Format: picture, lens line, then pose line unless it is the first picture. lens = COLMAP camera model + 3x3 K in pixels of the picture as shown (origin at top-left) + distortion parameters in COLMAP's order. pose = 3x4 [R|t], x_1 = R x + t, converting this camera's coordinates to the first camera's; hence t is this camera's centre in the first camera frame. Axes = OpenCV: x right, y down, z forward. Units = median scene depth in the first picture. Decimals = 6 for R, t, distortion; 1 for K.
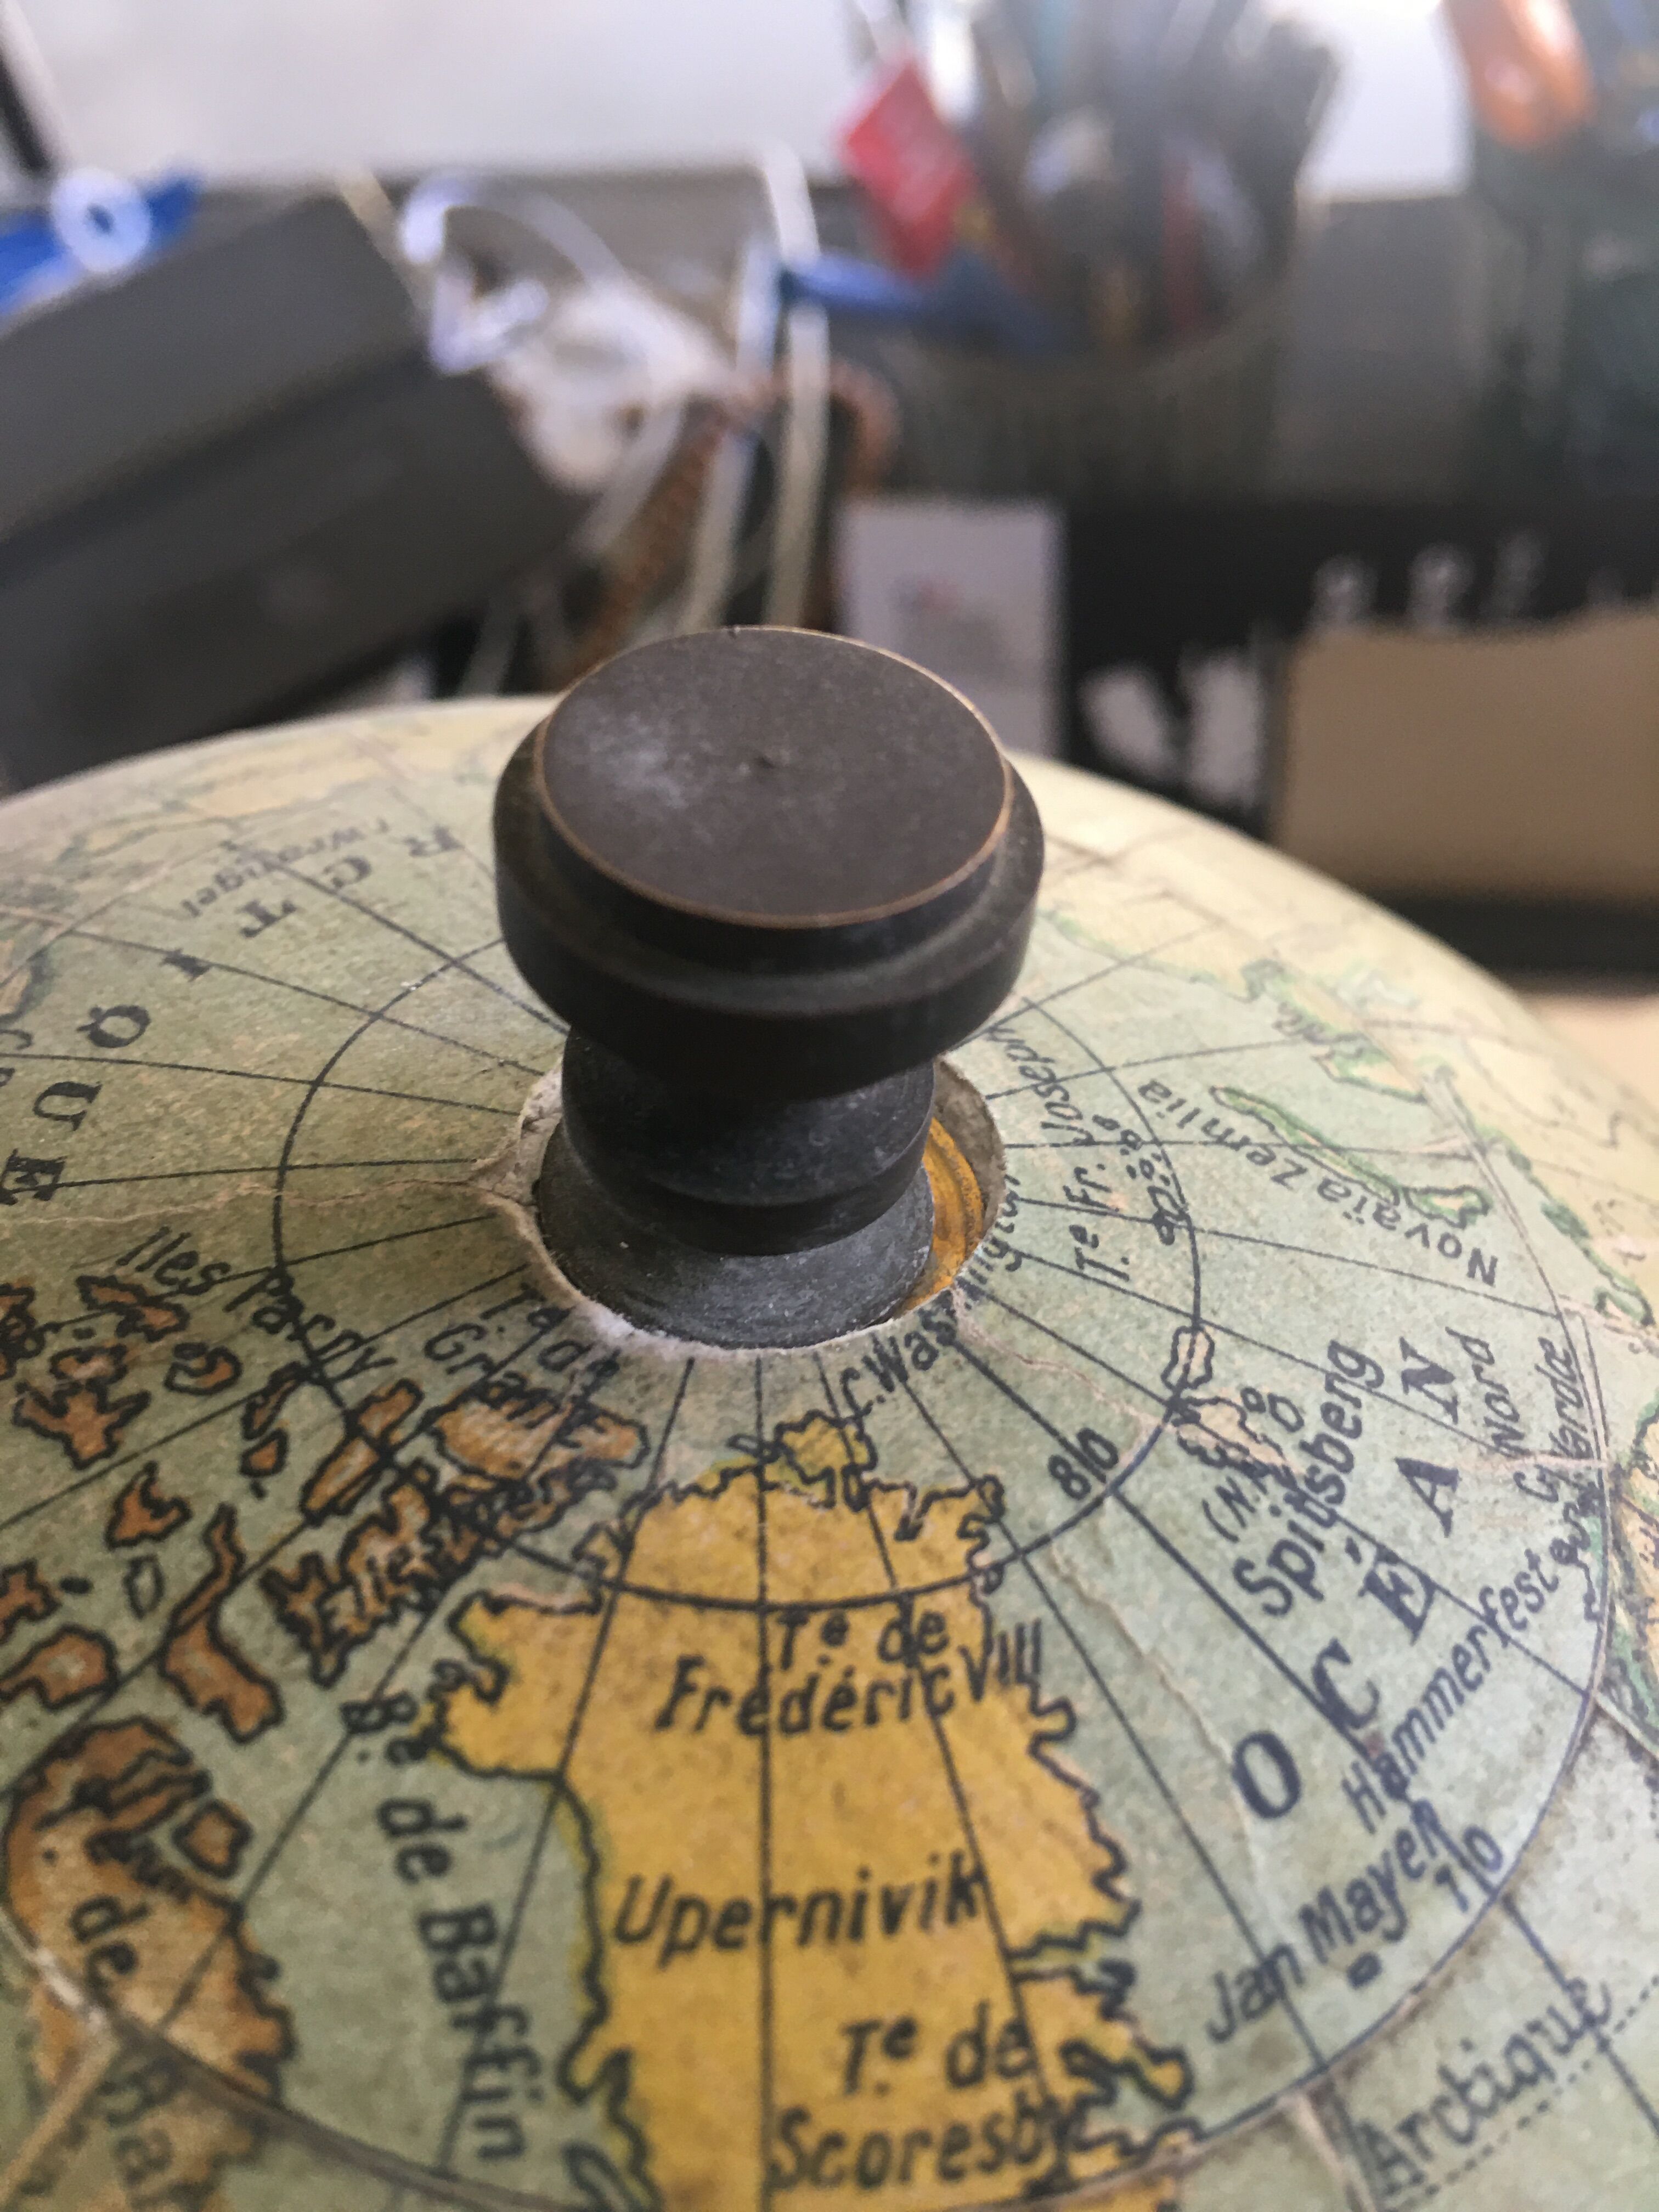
lens RADIAL K [[1940.5, 0, 824.4], [0, 1940.5, 1100.4], [0, 0, 1]] dist [0.086898, -0.192976]
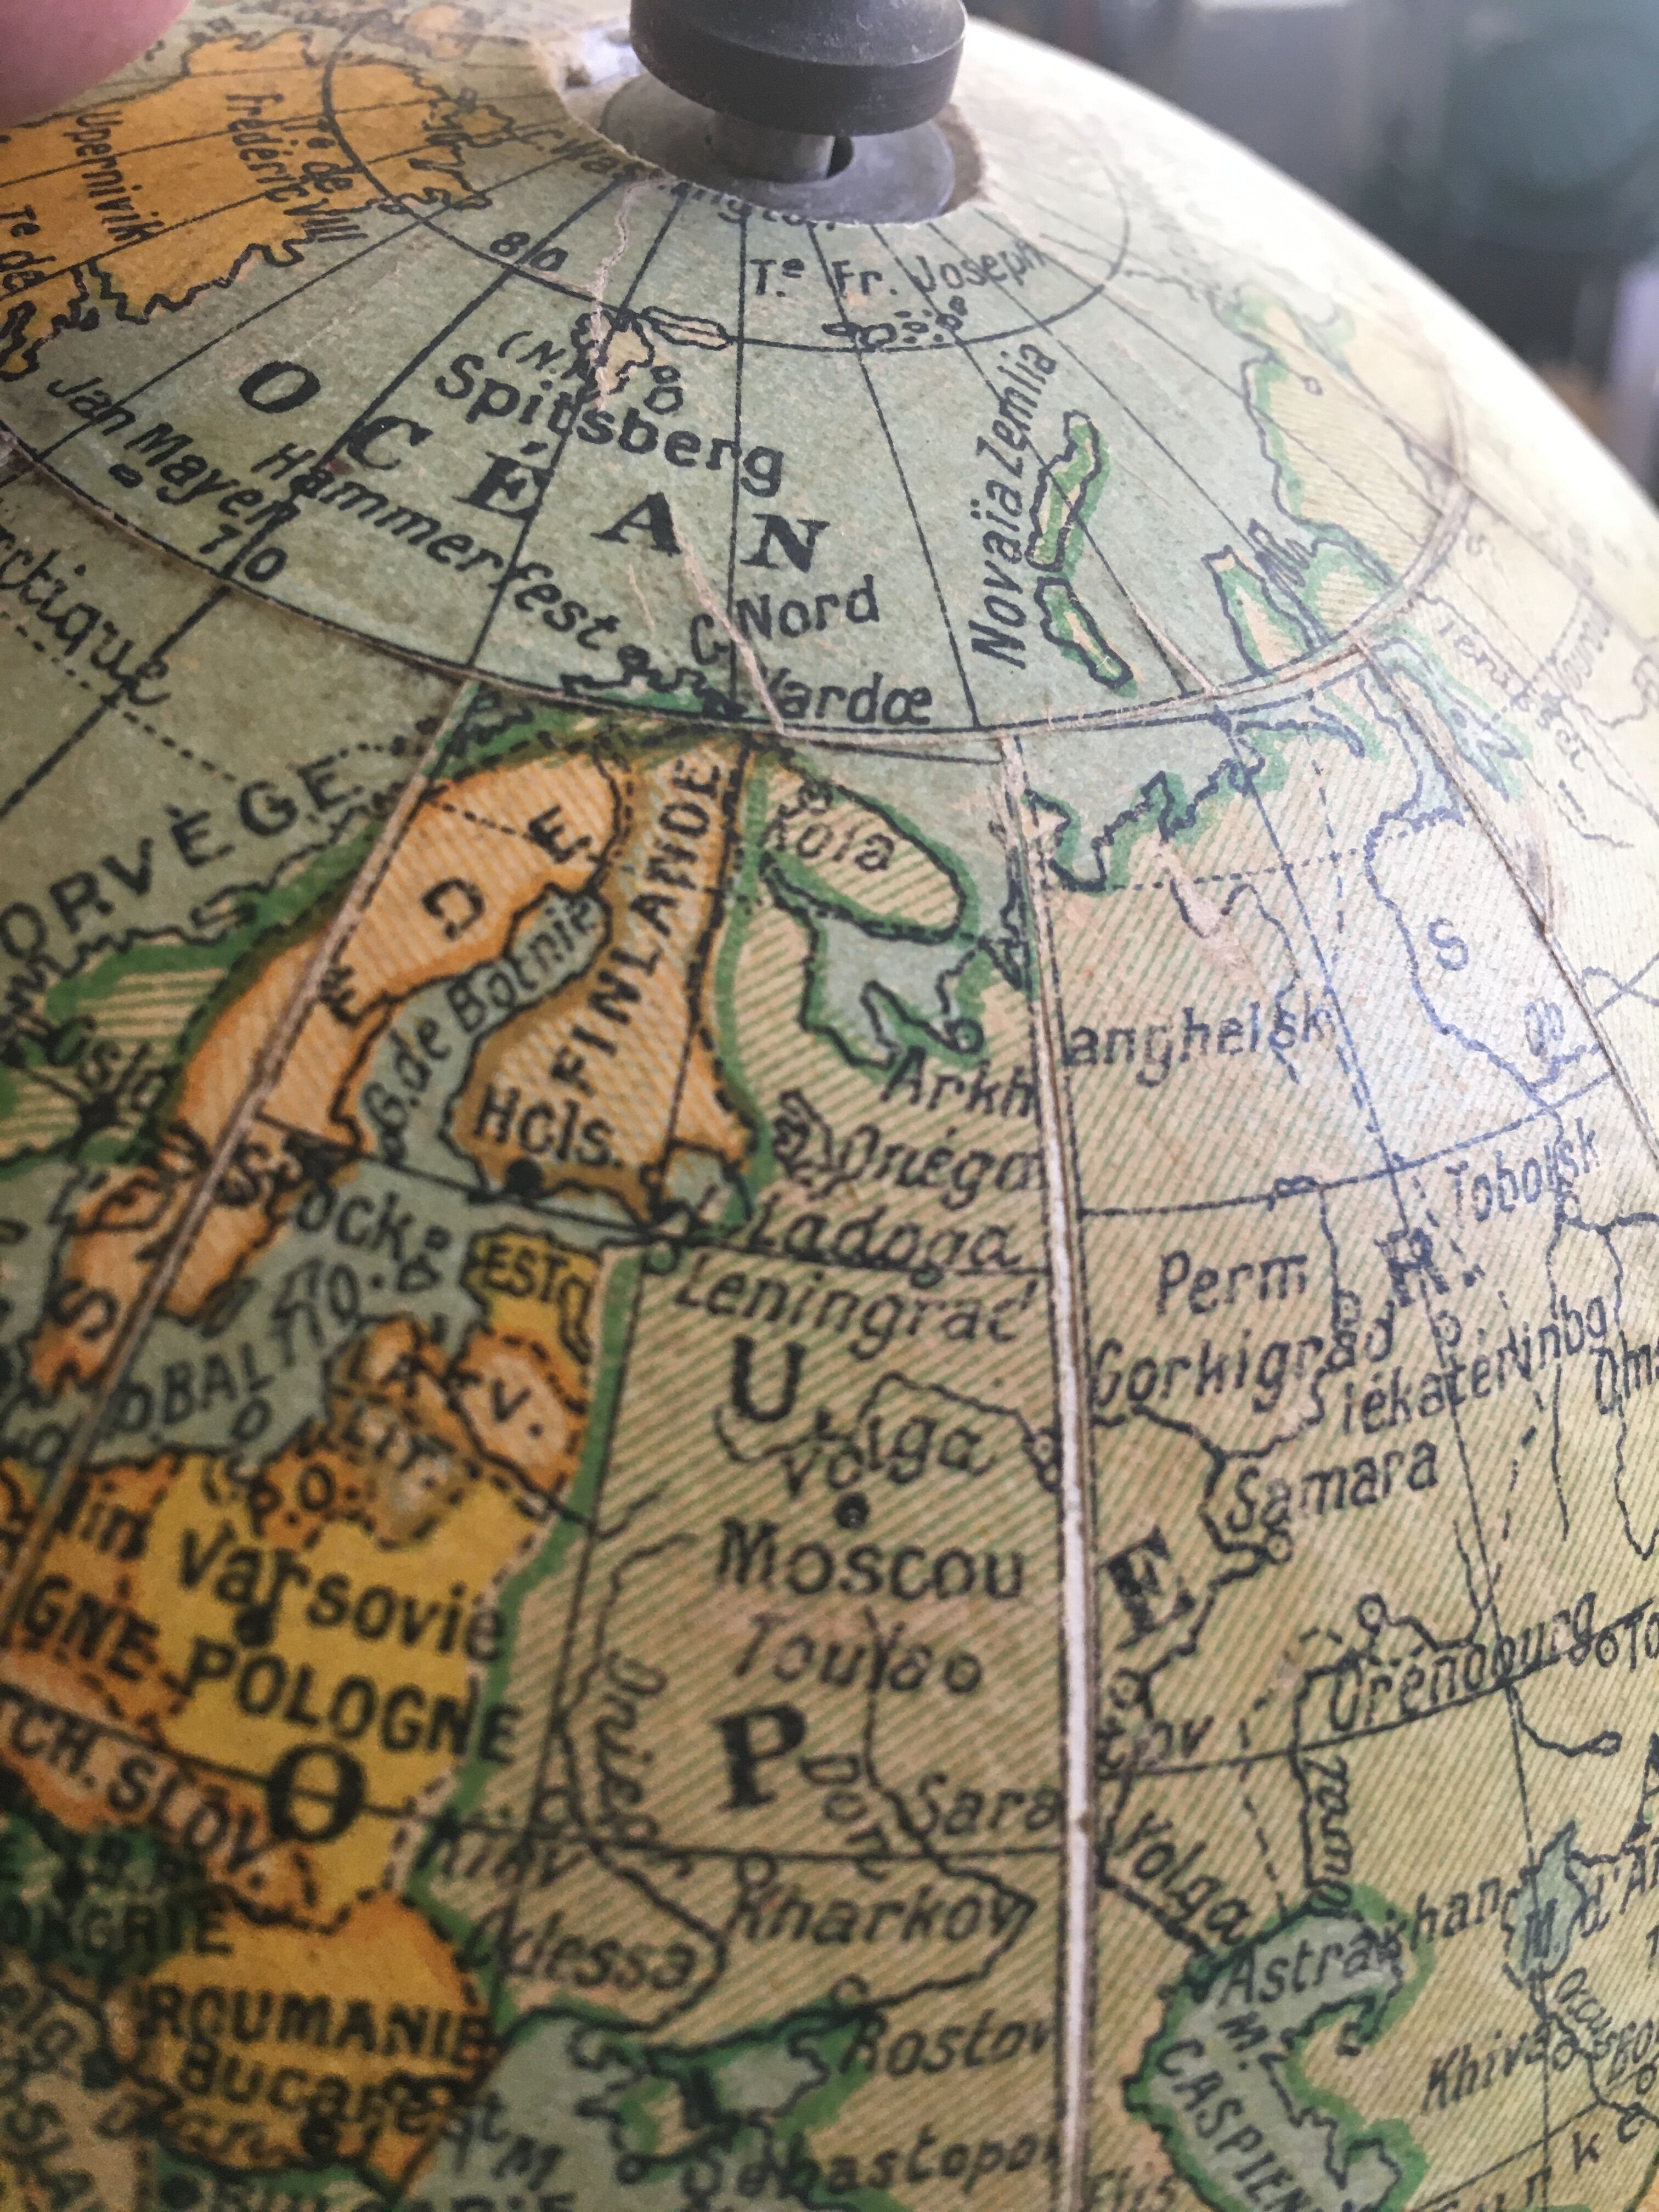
lens RADIAL K [[1940.5, 0, 831.5], [0, 1940.5, 1022.5], [0, 0, 1]] dist [0.086898, -0.192976]
pose [[0.292265, 0.661568, -0.690586, 1.222453], [-0.787659, 0.576062, 0.218508, 0.062425], [0.542378, 0.480084, 0.689453, 0.544950]]
